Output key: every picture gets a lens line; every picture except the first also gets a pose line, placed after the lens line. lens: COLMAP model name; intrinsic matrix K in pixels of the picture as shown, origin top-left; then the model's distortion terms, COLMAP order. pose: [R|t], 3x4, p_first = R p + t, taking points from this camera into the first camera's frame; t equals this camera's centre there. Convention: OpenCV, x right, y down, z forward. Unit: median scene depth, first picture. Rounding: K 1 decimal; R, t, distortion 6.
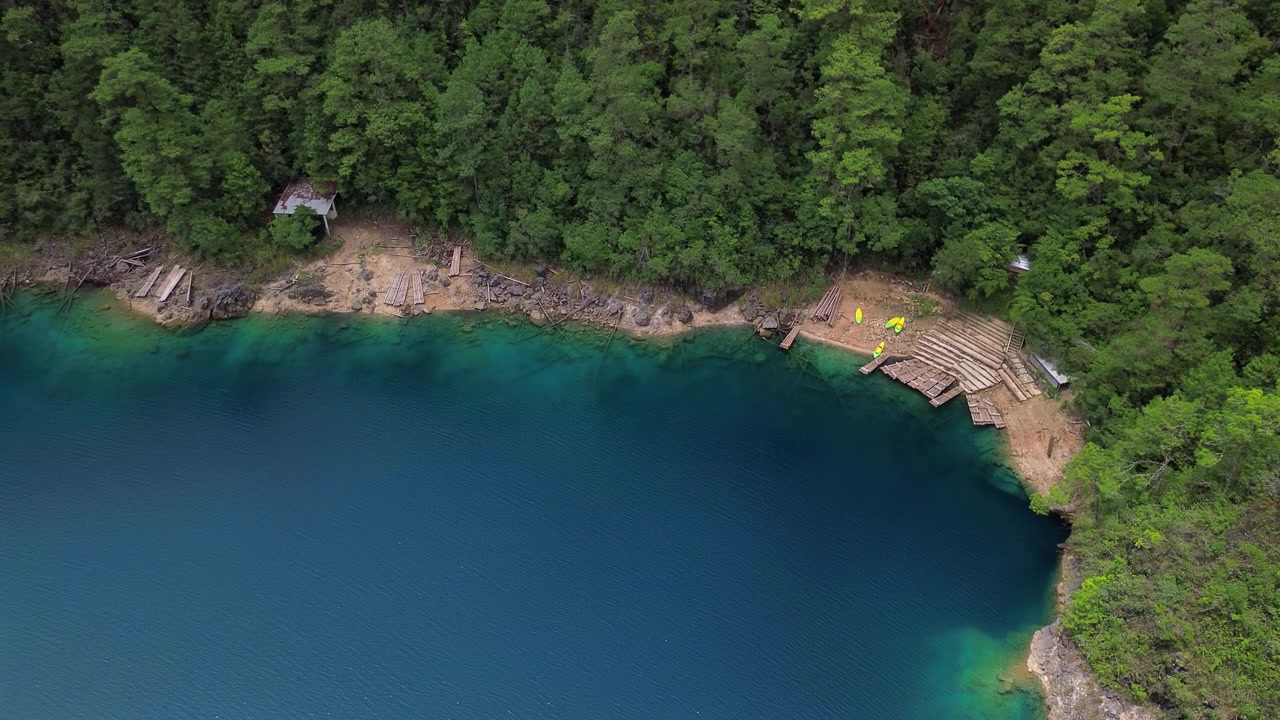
lens RADIAL K [[961.6, 0, 640.0], [0, 961.6, 360.0], [0, 0, 1]] dist [0.072702, -0.062626]
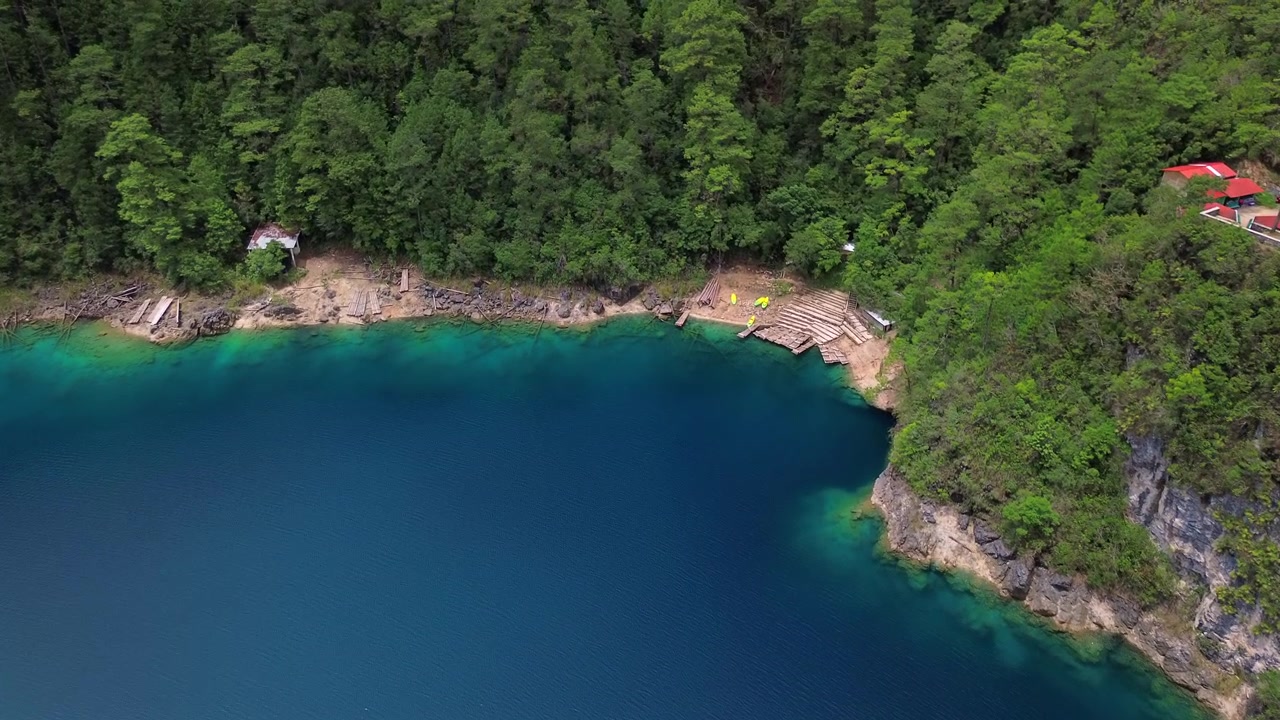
lens RADIAL K [[961.6, 0, 640.0], [0, 961.6, 360.0], [0, 0, 1]] dist [0.072702, -0.062626]
pose [[0.991444, -0.066212, 0.112496, -0.043522], [0.079852, 0.989383, -0.121426, 0.177235], [-0.103261, 0.129370, 0.986205, -0.225627]]
